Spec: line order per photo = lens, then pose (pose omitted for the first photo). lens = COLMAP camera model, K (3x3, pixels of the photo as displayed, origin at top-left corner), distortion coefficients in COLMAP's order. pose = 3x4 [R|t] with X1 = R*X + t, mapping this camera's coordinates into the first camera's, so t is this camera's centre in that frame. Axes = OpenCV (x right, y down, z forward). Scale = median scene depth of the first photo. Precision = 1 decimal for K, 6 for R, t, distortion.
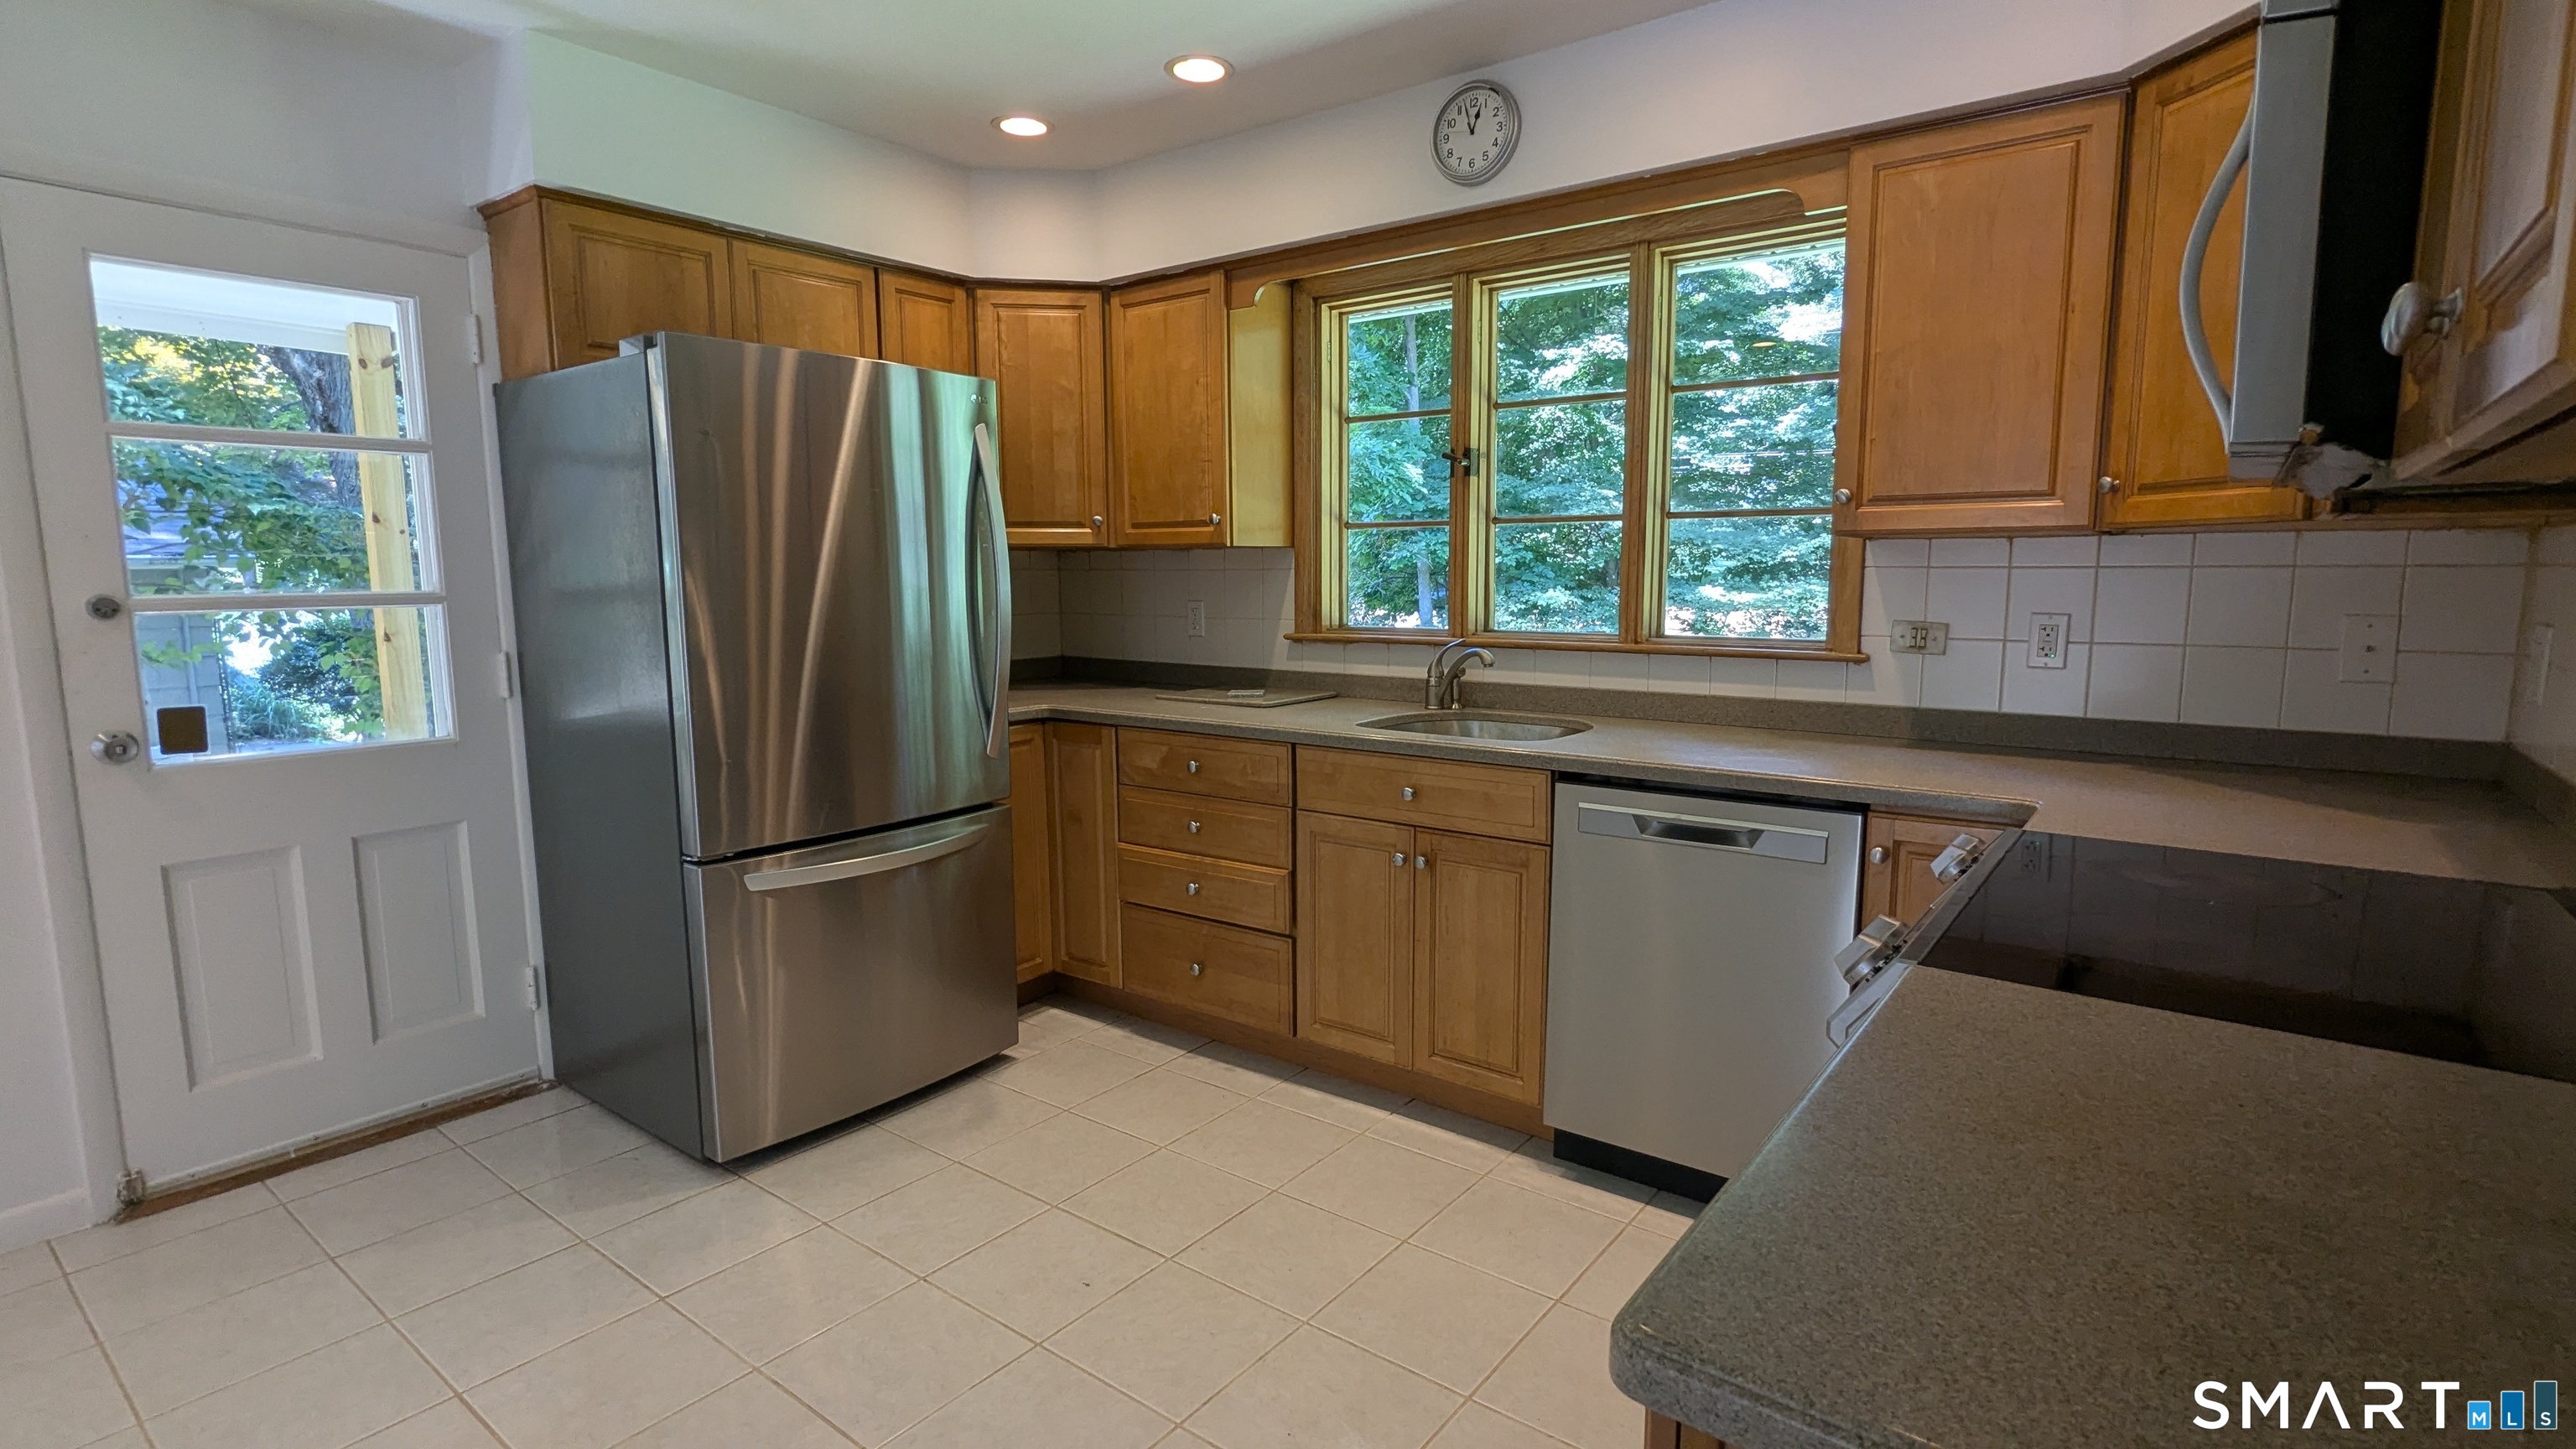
lens RADIAL K [[1209.6, 0, 1290.3], [0, 1209.6, 722.8], [0, 0, 1]] dist [-0.002413, -0.000039]
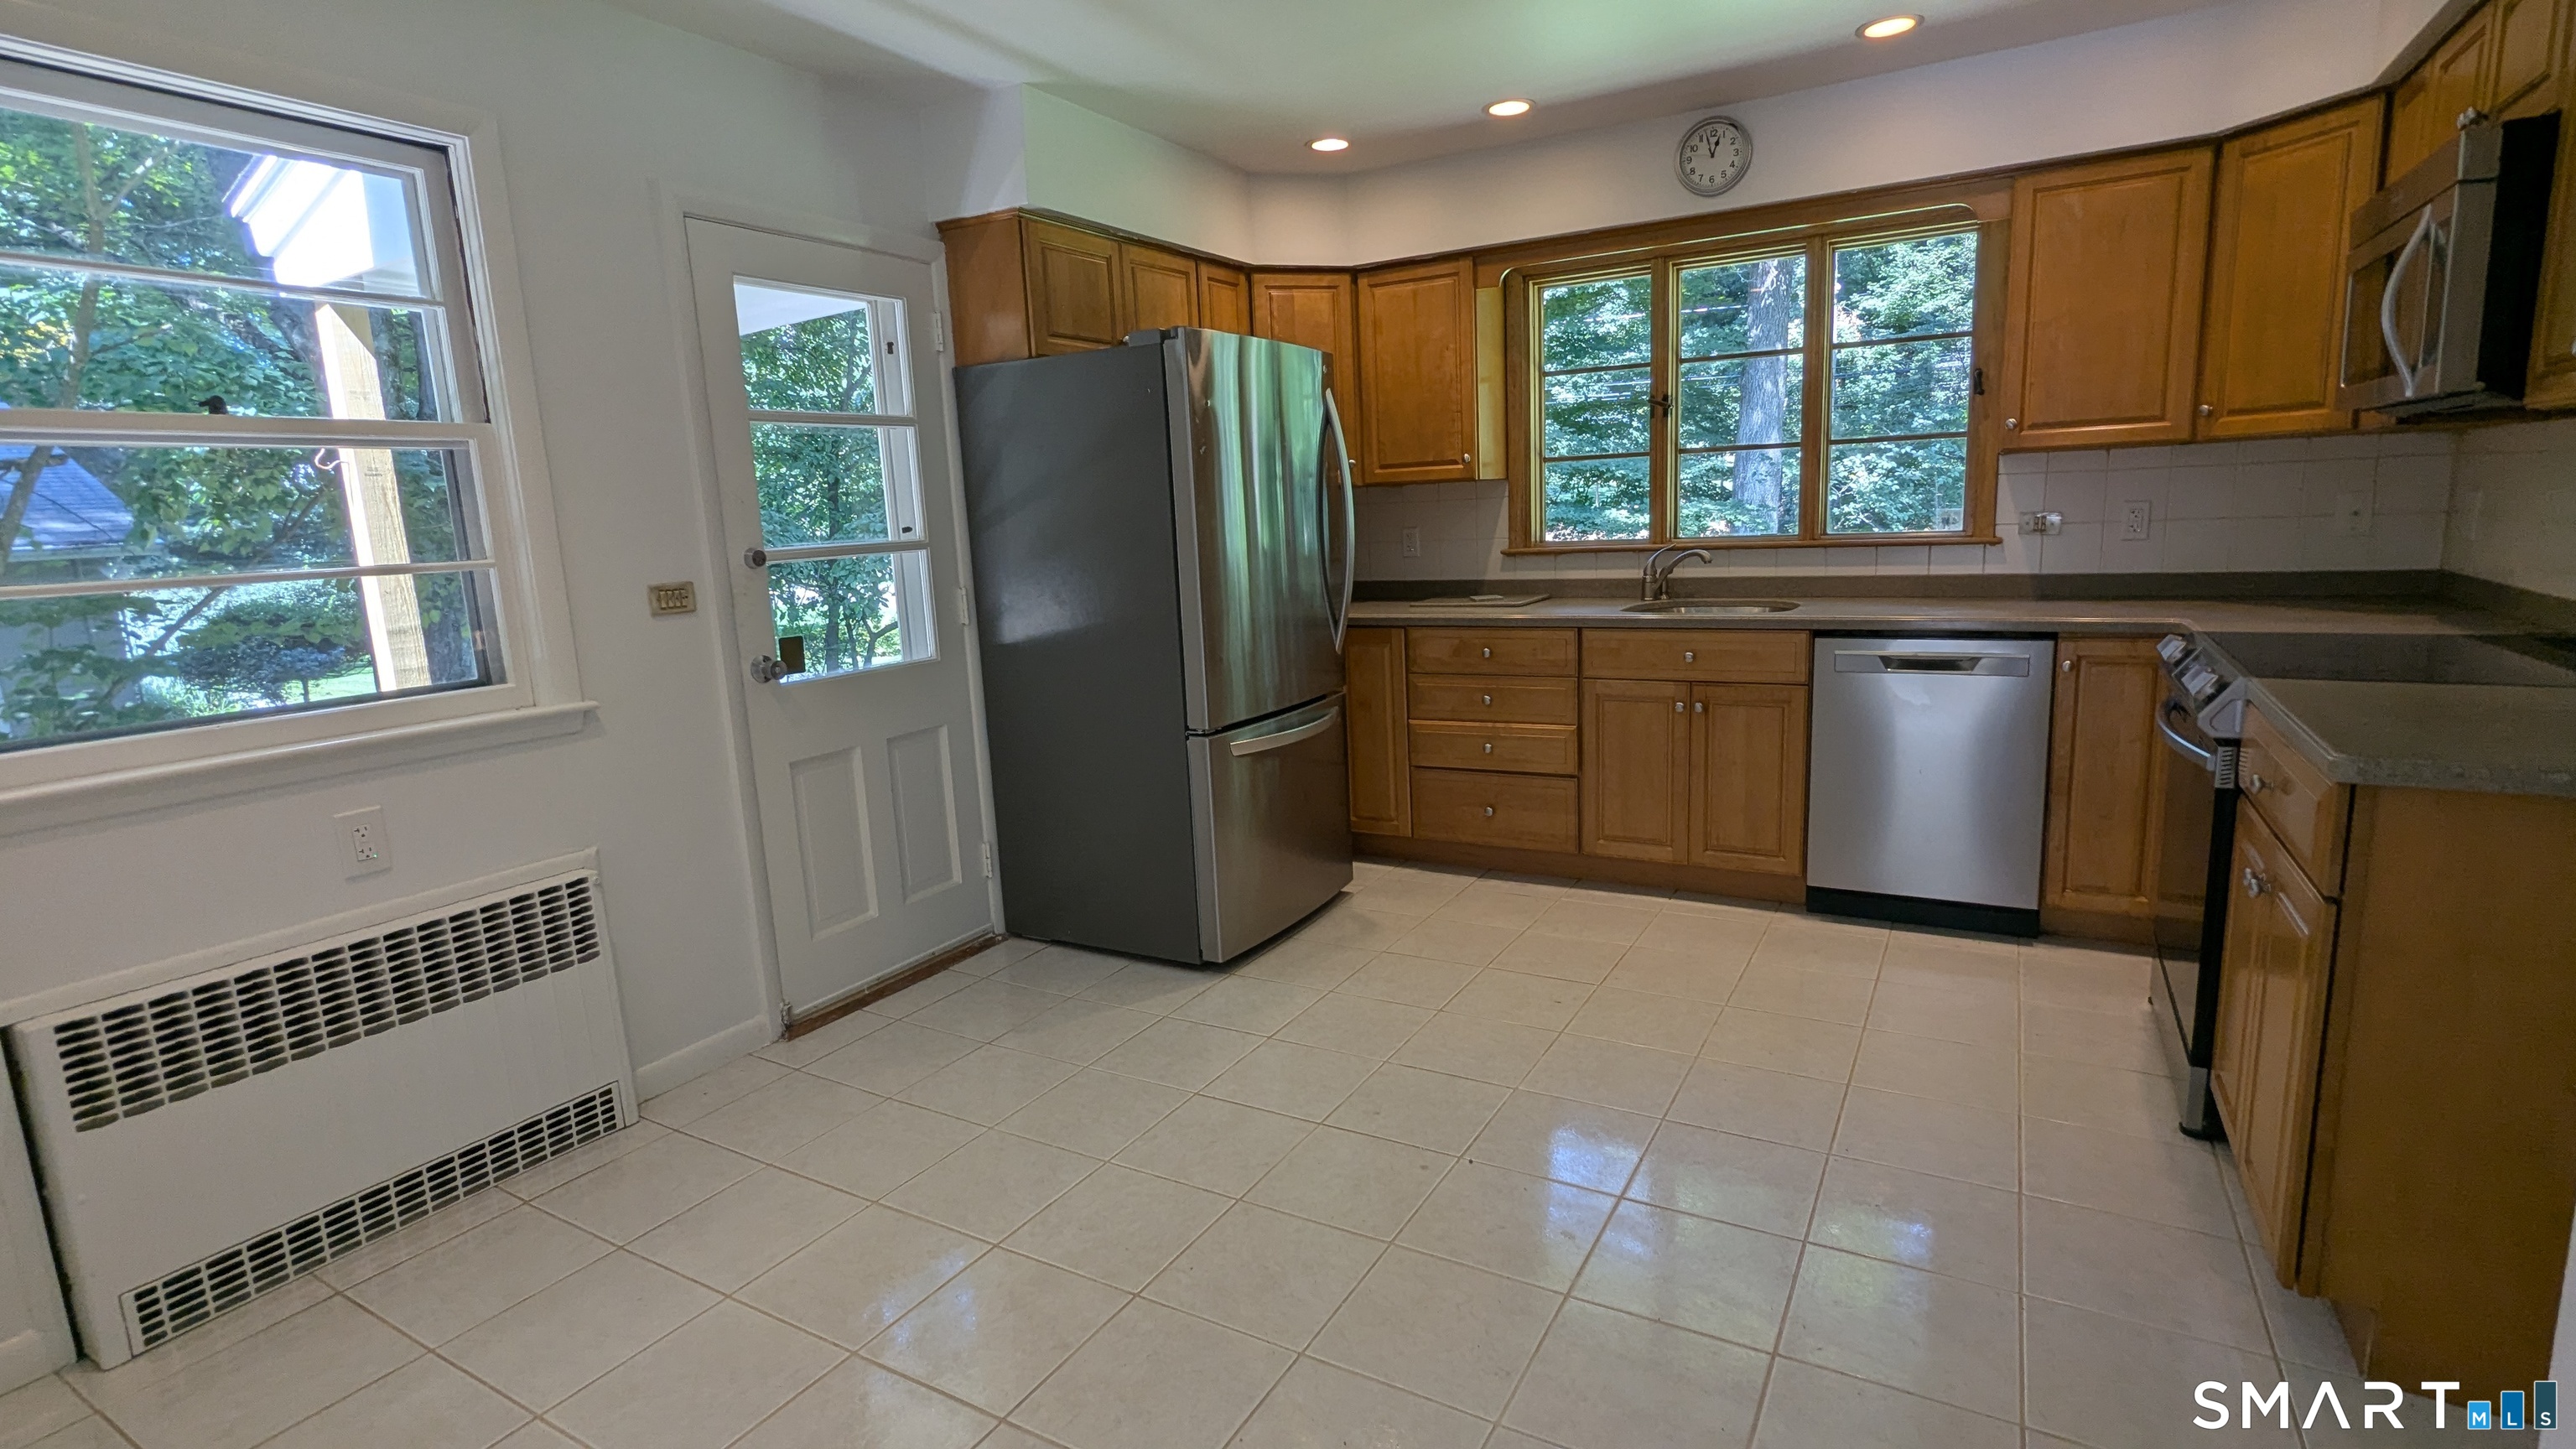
lens RADIAL K [[1209.6, 0, 1290.3], [0, 1209.6, 722.8], [0, 0, 1]] dist [-0.002413, -0.000039]
pose [[0.991035, -0.062553, 0.118052, -0.469321], [0.056995, 0.997127, 0.049885, 0.036484], [-0.120834, -0.042710, 0.991754, -0.265812]]
